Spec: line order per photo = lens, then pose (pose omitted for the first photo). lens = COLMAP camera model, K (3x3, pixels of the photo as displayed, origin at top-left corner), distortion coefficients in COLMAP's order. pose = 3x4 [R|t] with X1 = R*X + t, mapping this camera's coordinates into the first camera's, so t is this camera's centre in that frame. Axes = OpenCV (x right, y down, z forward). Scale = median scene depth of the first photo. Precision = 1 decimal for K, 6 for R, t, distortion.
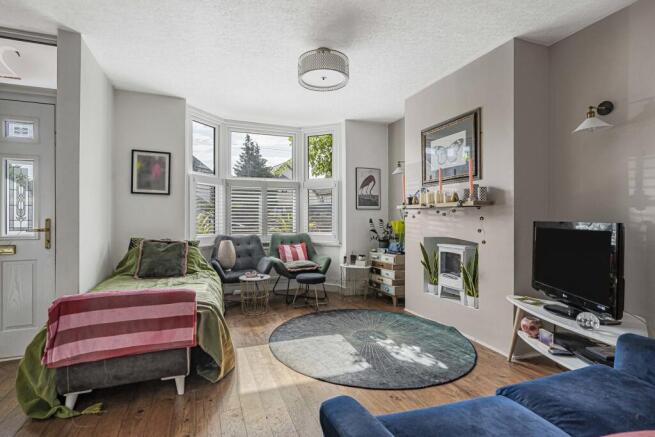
lens RADIAL K [[331.5, 0, 327.9], [0, 331.5, 218.3], [0, 0, 1]] dist [-0.001407, 0.000158]
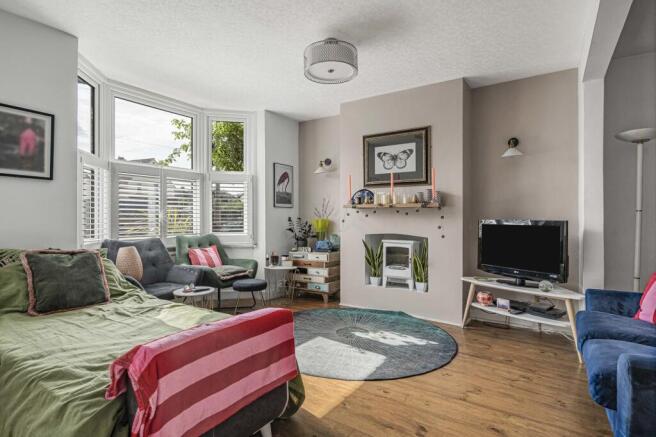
lens RADIAL K [[342.4, 0, 329.3], [0, 342.4, 216.5], [0, 0, 1]] dist [0.002158, 0.001482]
pose [[0.816226, 0.002184, 0.577729, -0.469115], [-0.002948, 0.999996, 0.000385, -0.001569], [-0.577725, -0.002018, 0.816229, 0.157545]]
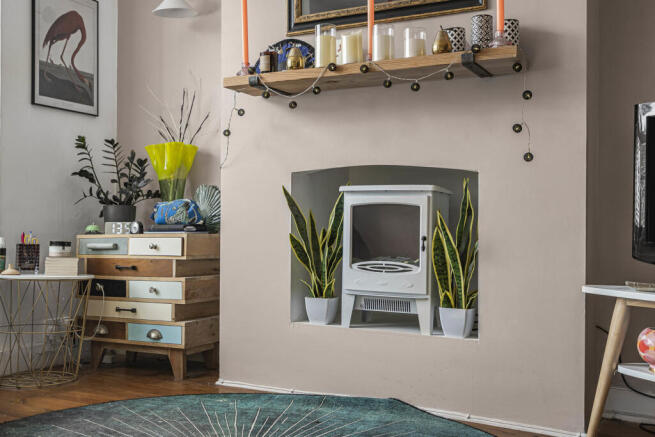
lens RADIAL K [[660.8, 0, 328.8], [0, 660.8, 219.5], [0, 0, 1]] dist [-0.000216, 0.000000]
pose [[0.747800, 0.009447, 0.663857, -0.167677], [-0.008203, 0.999954, -0.004990, 0.115816], [-0.663874, -0.001714, 0.747843, 0.442020]]
